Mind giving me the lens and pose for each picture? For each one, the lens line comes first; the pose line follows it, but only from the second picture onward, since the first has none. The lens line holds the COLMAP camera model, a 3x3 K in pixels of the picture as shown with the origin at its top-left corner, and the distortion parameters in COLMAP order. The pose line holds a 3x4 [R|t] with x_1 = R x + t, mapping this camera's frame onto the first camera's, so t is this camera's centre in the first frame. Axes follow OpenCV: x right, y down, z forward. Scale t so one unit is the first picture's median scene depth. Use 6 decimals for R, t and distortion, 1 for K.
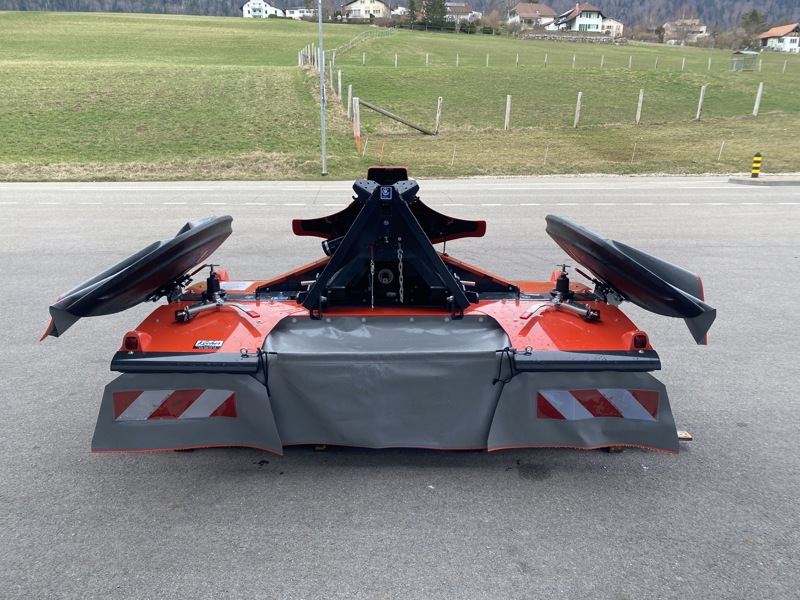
lens RADIAL K [[614.2, 0, 398.2], [0, 614.2, 299.8], [0, 0, 1]] dist [0.025940, -0.022493]
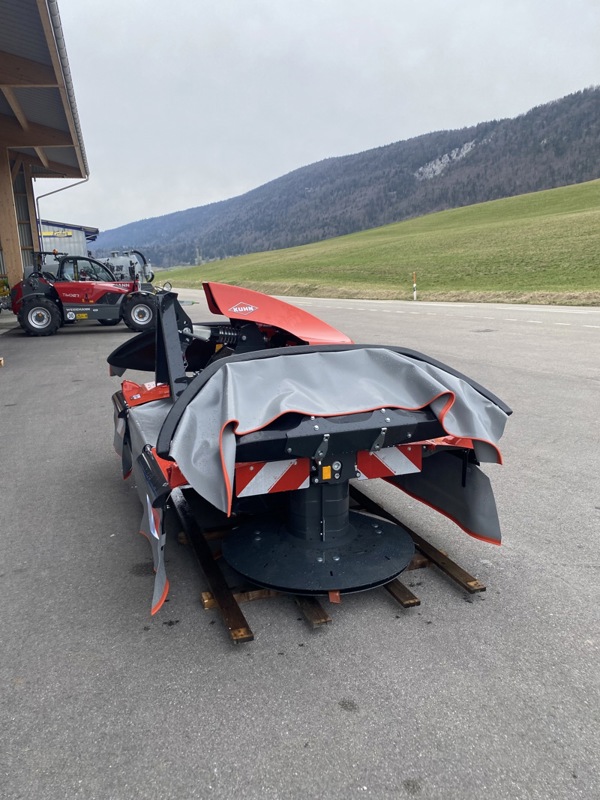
lens RADIAL K [[614.2, 0, 303.7], [0, 614.2, 399.8], [0, 0, 1]] dist [0.025940, -0.022493]
pose [[0.347564, 0.171891, -0.921766, 0.170017], [-0.212947, 0.971836, 0.100934, -0.022690], [0.913155, 0.161206, 0.374379, 0.110807]]
